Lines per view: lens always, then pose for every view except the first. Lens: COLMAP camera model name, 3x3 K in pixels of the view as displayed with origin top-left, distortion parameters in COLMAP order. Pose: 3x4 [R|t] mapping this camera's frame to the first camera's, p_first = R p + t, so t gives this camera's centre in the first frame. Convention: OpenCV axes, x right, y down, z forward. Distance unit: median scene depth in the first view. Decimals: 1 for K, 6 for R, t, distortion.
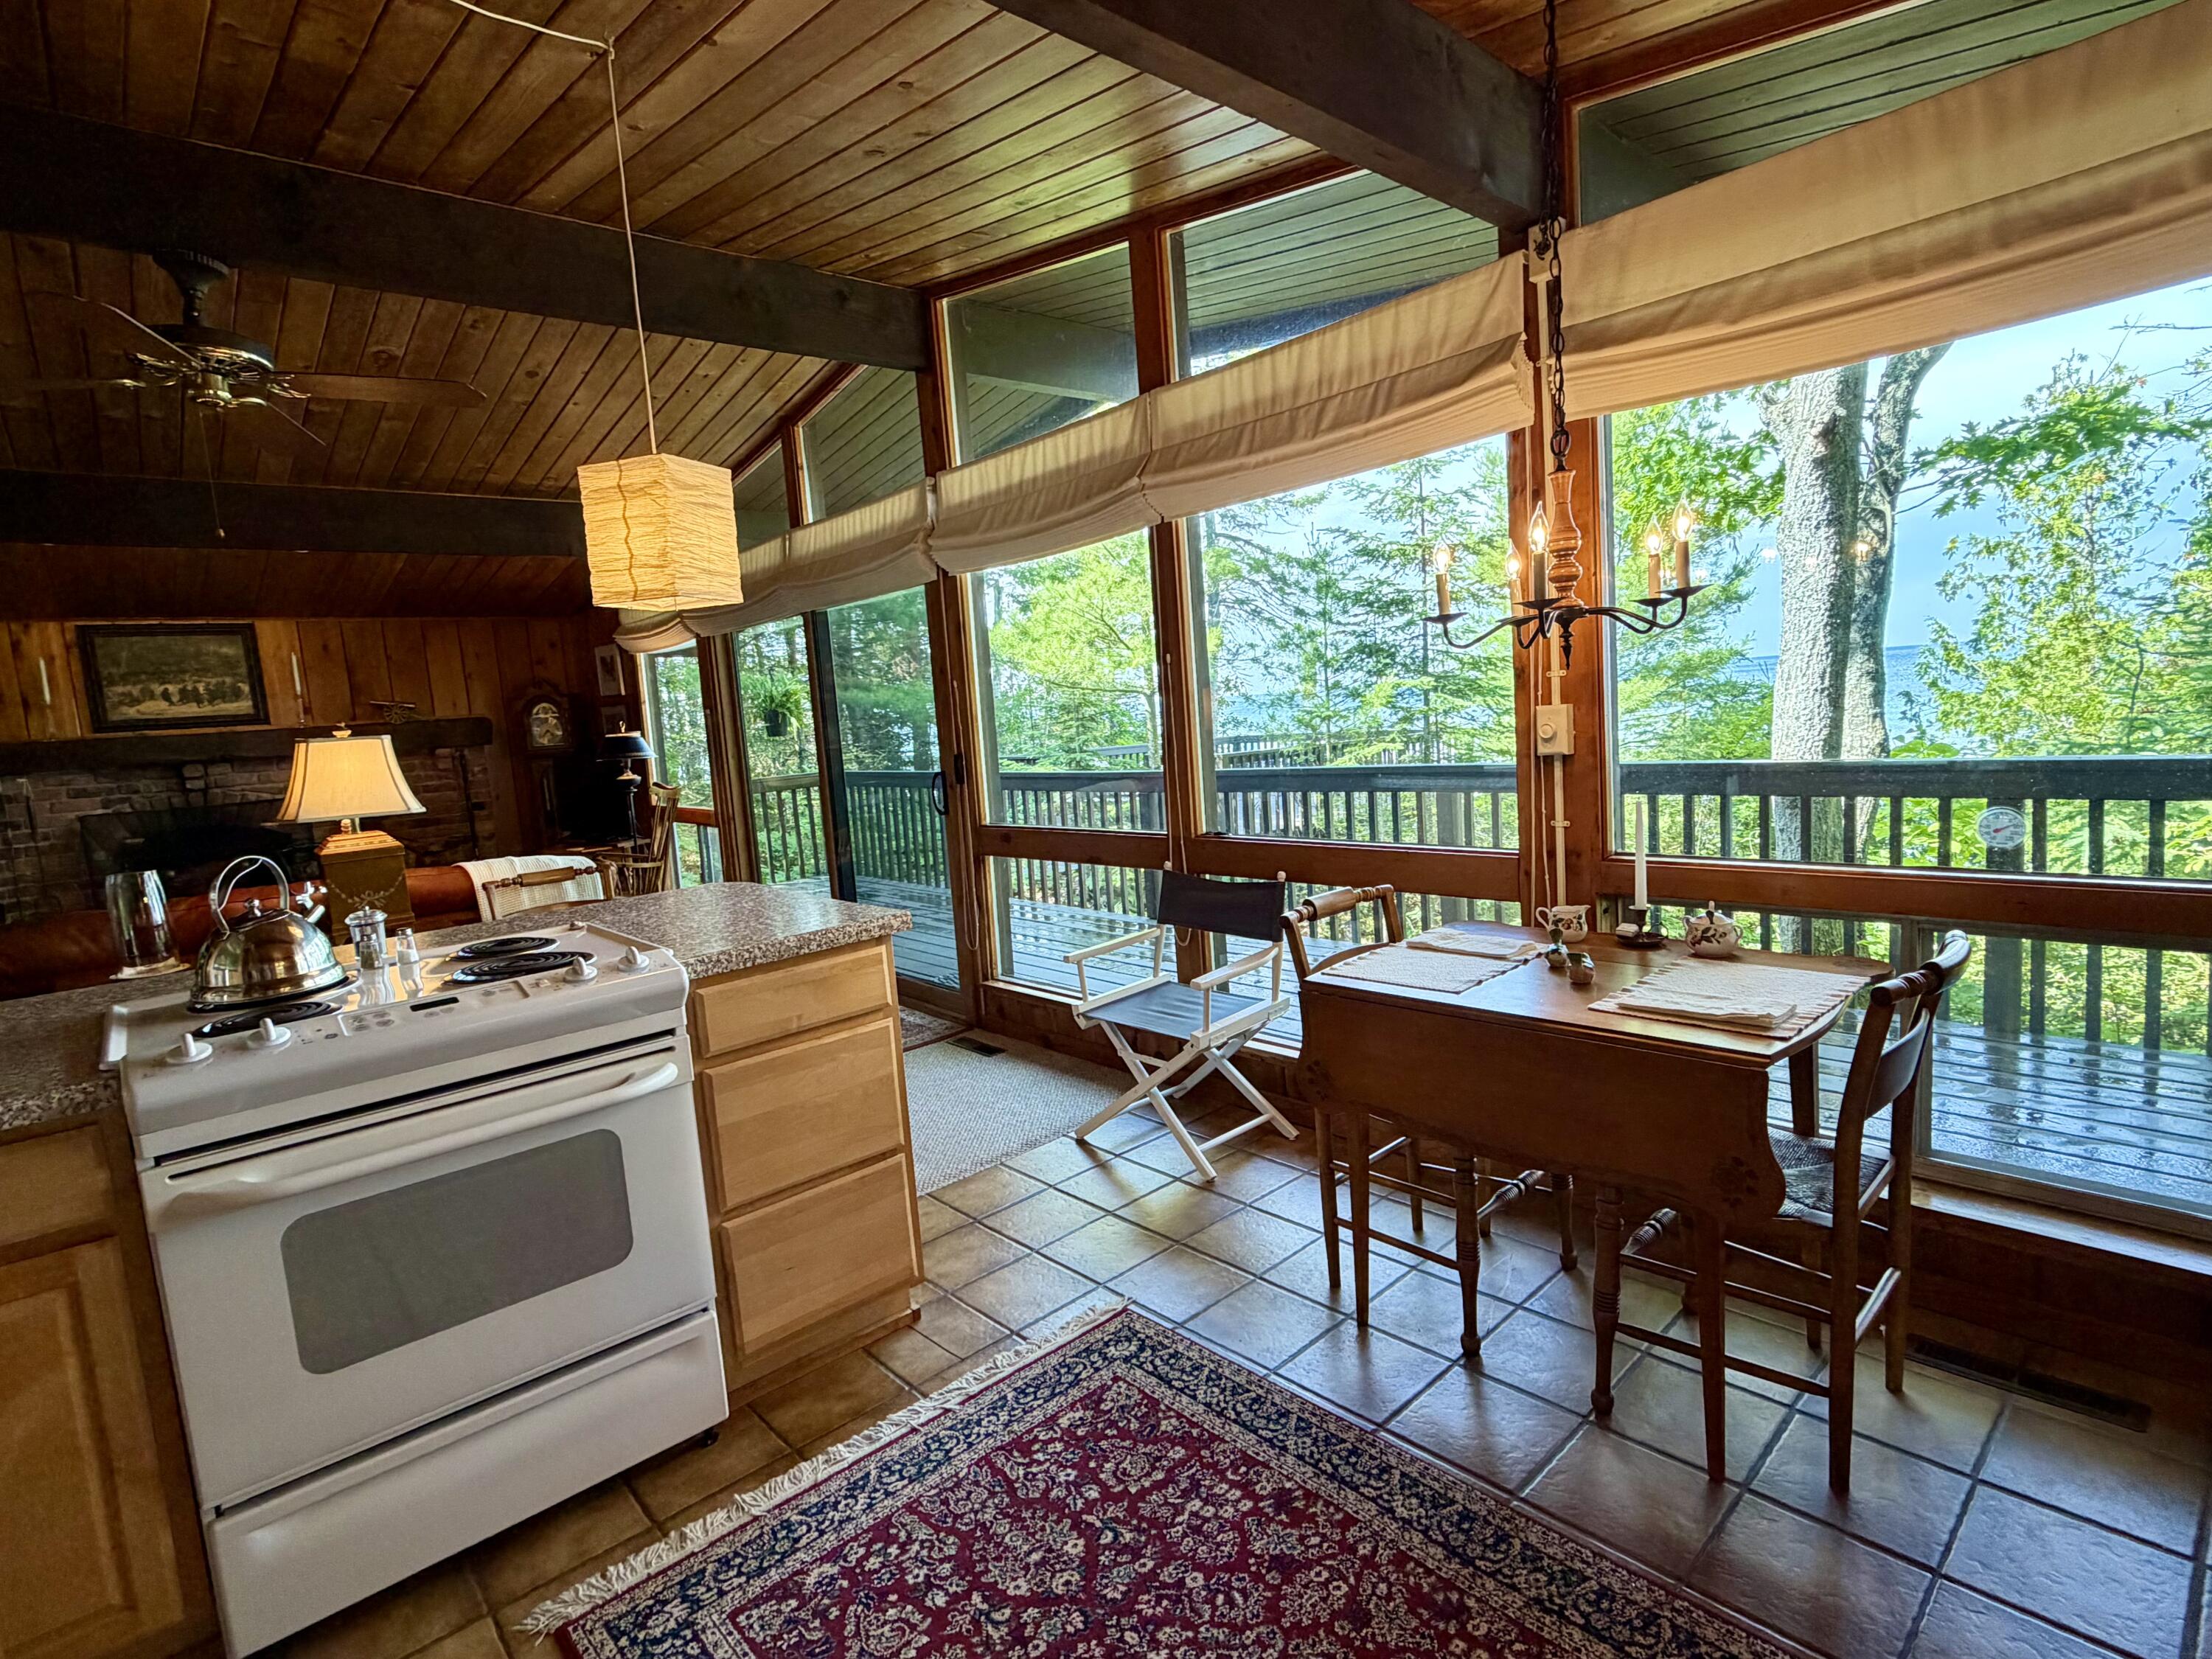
lens RADIAL K [[1103.8, 0, 1106.9], [0, 1103.8, 833.7], [0, 0, 1]] dist [0.001211, -0.002372]
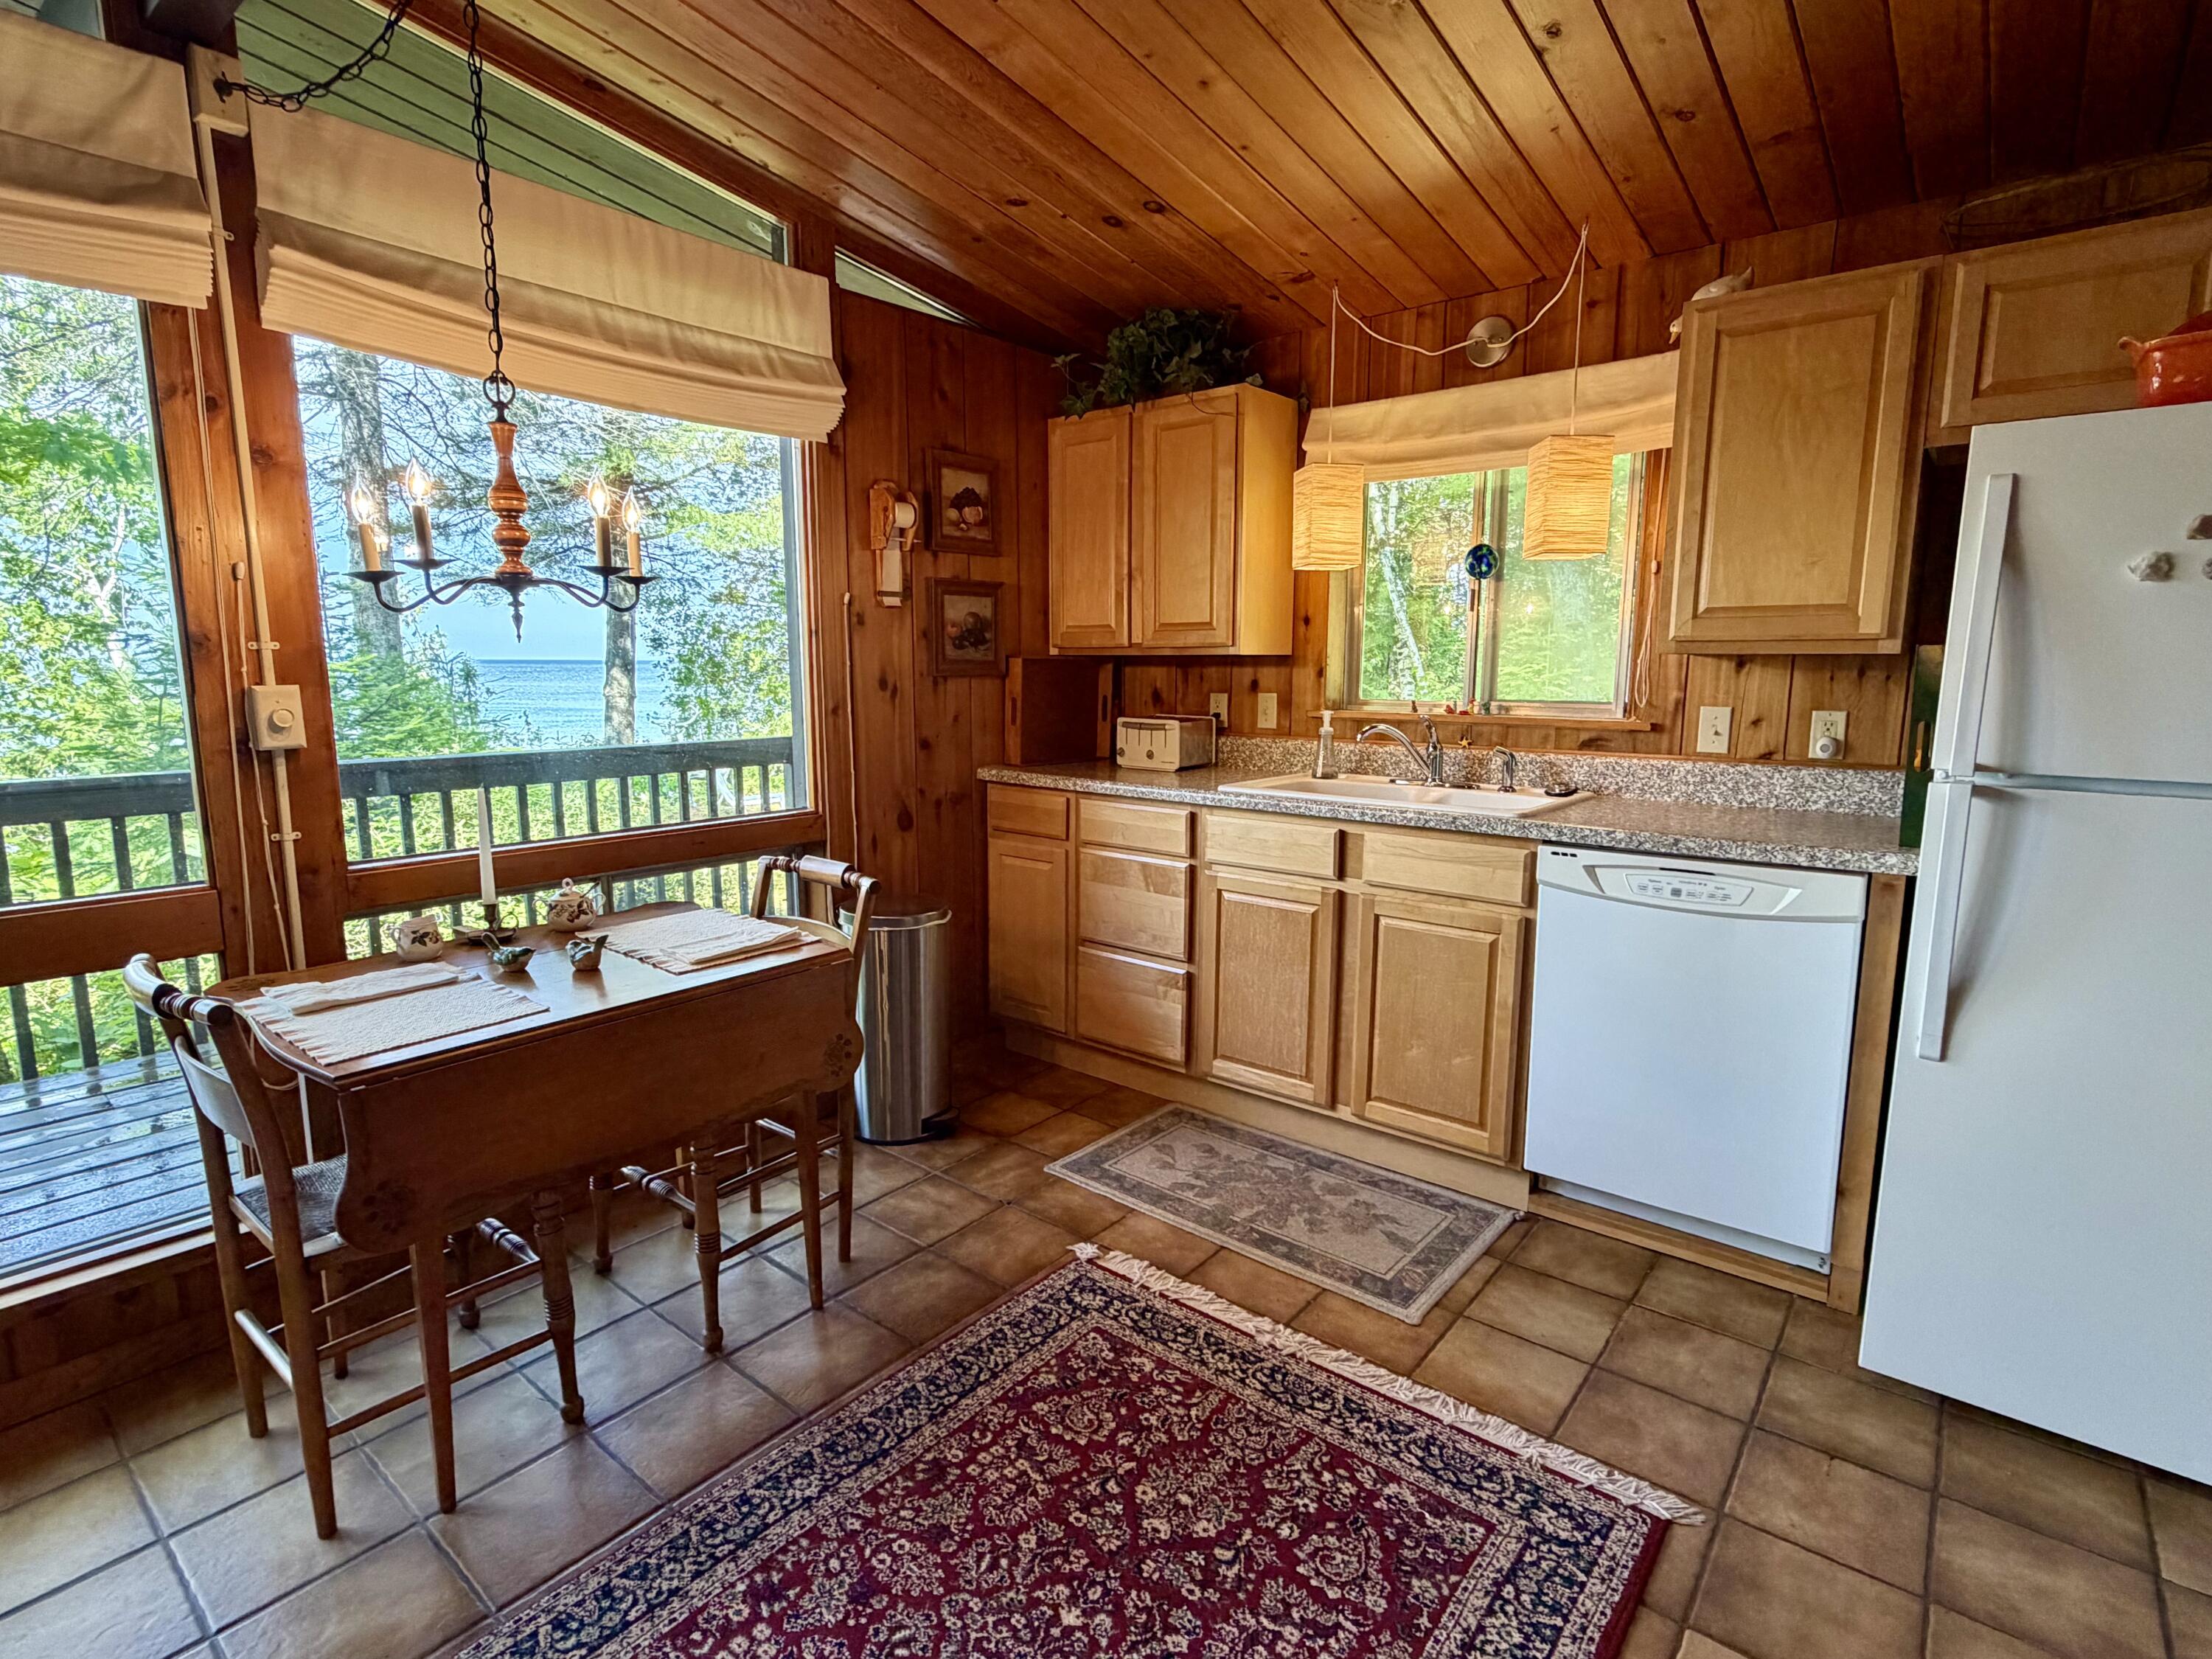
lens RADIAL K [[1103.8, 0, 1099.3], [0, 1103.8, 833.2], [0, 0, 1]] dist [0.001211, -0.002372]
pose [[-0.151946, -0.077187, 0.985370, -0.228769], [0.122521, 0.987786, 0.096269, -0.008047], [-0.980765, 0.135356, -0.140633, 0.268180]]
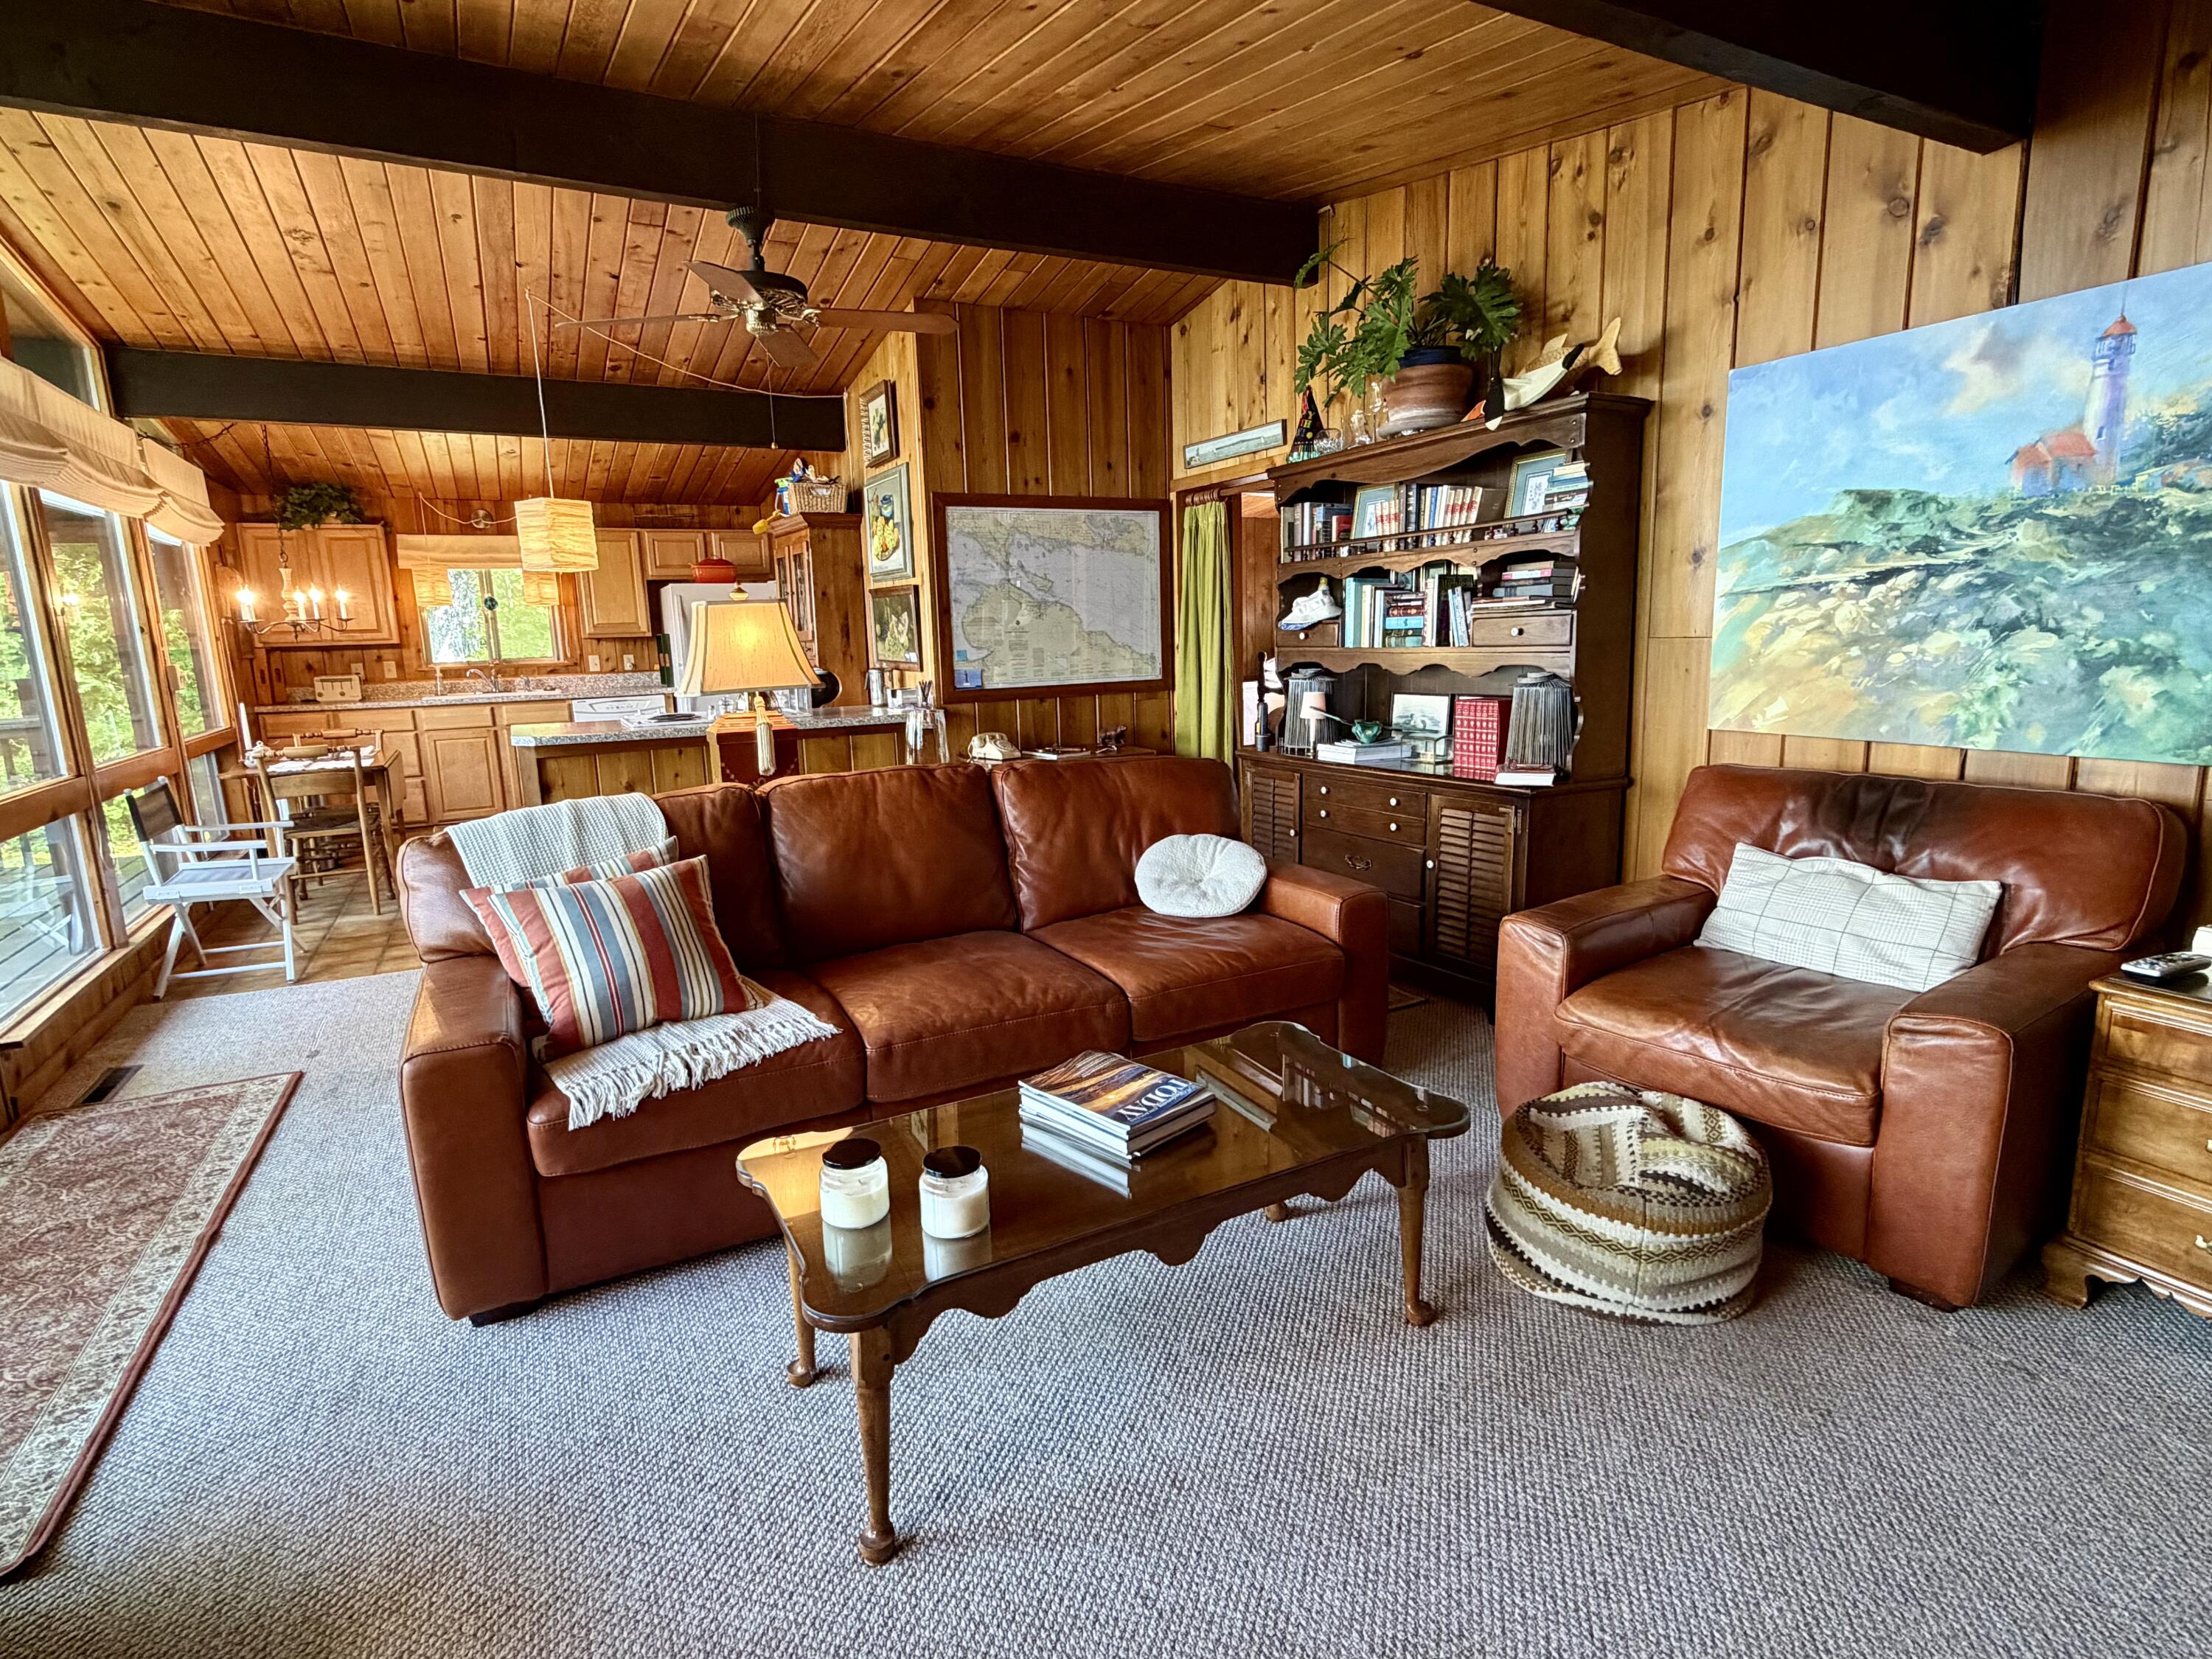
lens RADIAL K [[1103.8, 0, 1111.1], [0, 1103.8, 824.8], [0, 0, 1]] dist [0.001211, -0.002372]
pose [[-0.967675, 0.058841, 0.245240, -0.802943], [0.126760, 0.954126, 0.271249, -0.079949], [-0.218030, 0.293568, -0.930742, 1.218115]]
